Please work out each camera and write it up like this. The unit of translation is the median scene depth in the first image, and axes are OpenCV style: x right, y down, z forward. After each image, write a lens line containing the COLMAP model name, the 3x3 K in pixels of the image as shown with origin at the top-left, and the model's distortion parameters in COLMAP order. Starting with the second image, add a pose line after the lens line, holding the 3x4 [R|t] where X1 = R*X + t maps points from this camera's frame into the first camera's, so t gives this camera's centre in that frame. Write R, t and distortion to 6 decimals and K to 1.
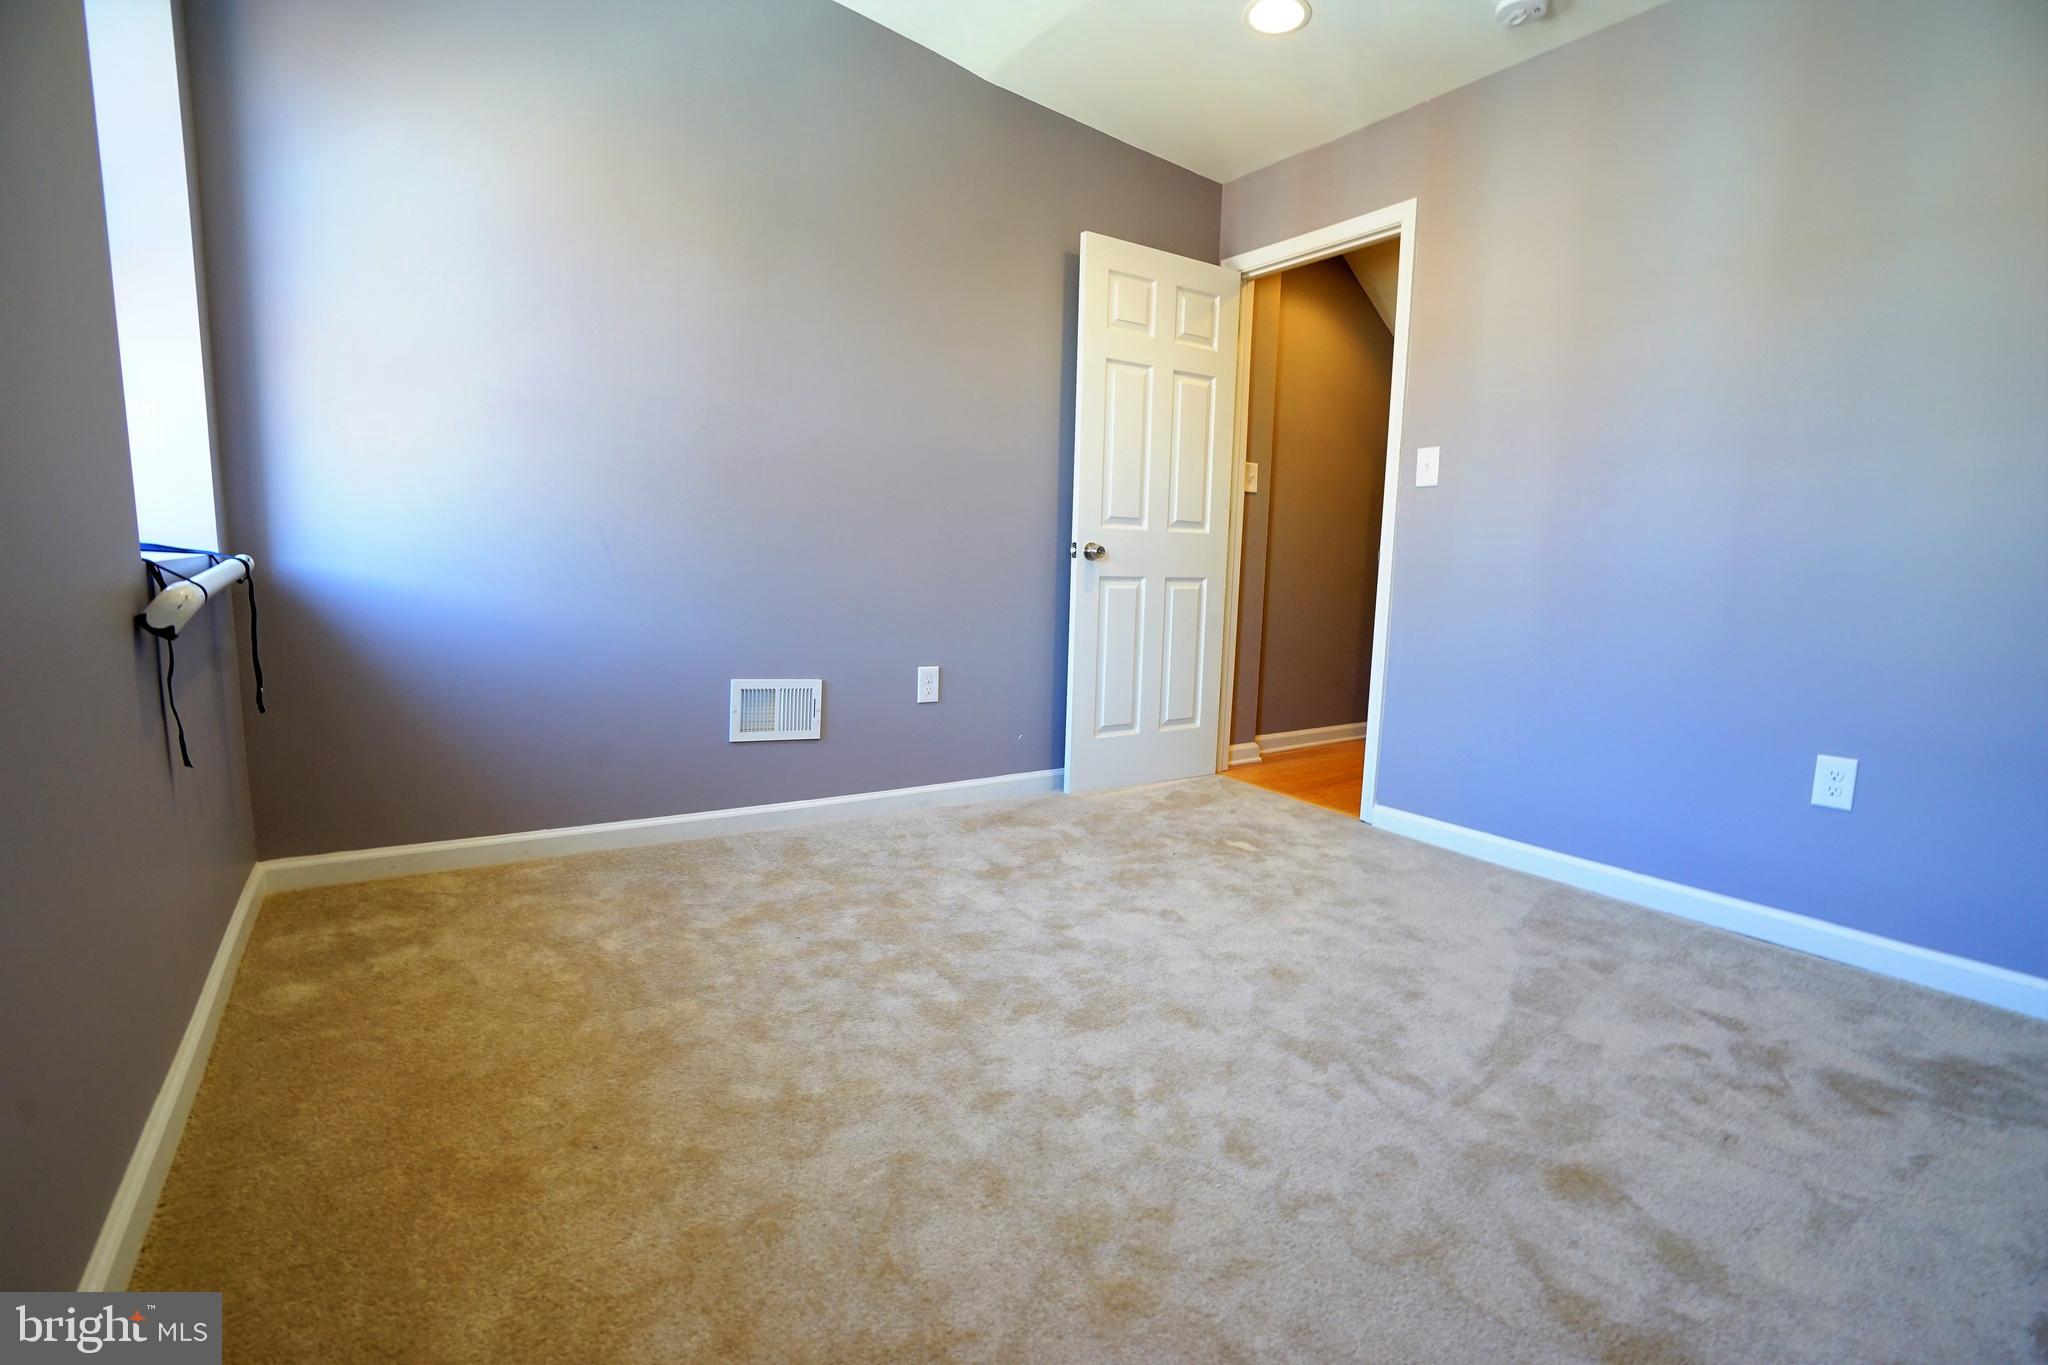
lens RADIAL K [[934.3, 0, 1034.4], [0, 934.3, 683.8], [0, 0, 1]] dist [-0.043190, 0.002063]
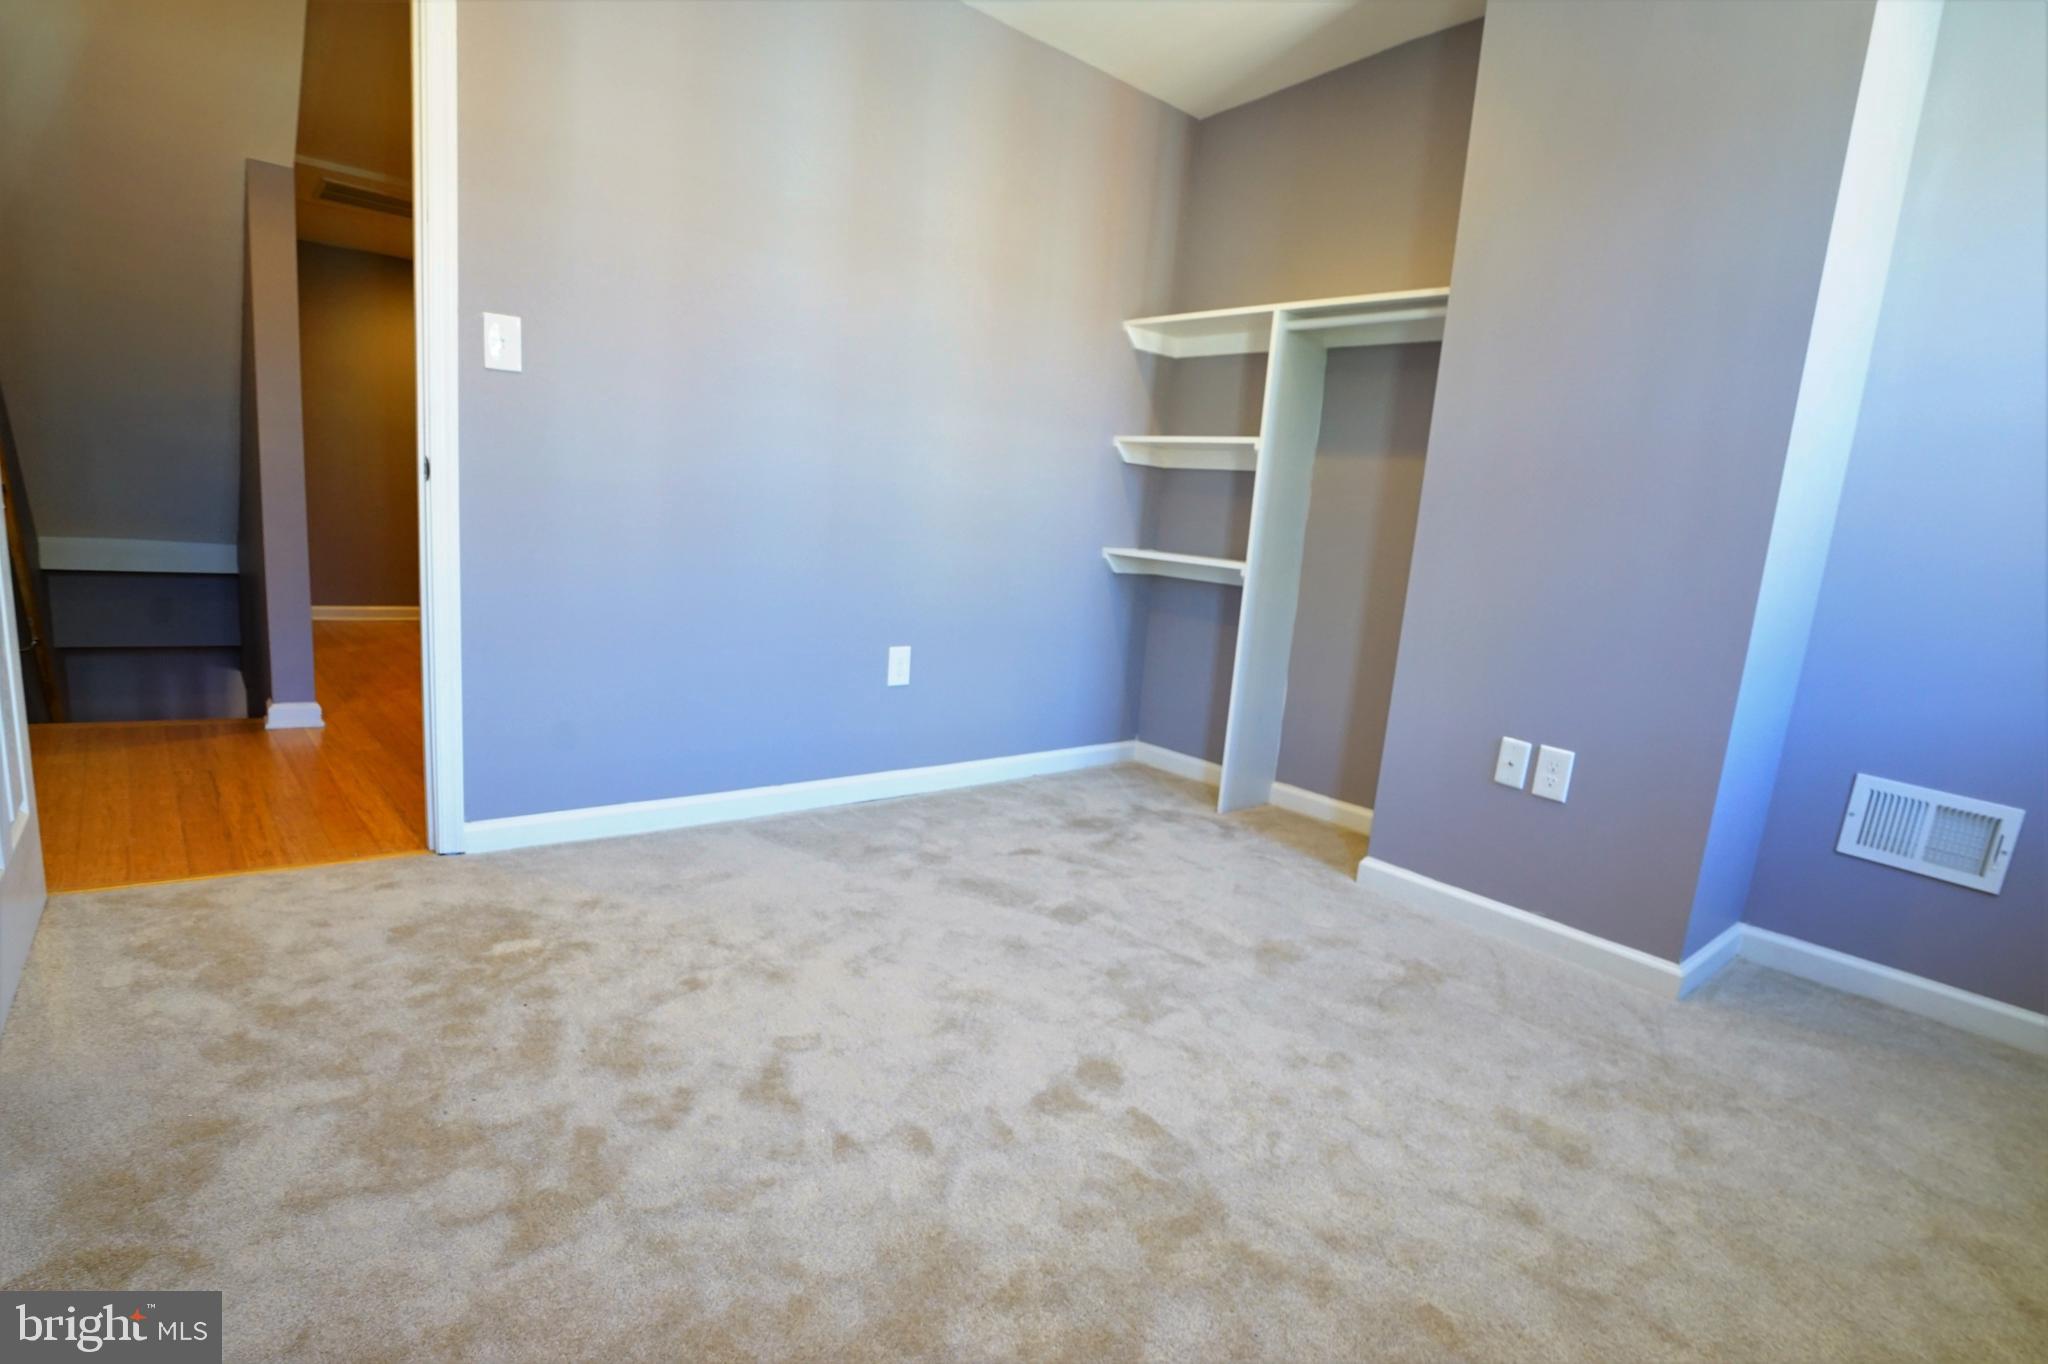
lens RADIAL K [[994.8, 0, 1037.2], [0, 994.8, 687.5], [0, 0, 1]] dist [-0.018267, -0.000261]
pose [[-0.084633, -0.207626, 0.974540, -0.486927], [0.047287, 0.976110, 0.212067, -0.140552], [-0.995289, 0.064031, -0.072793, 0.798102]]
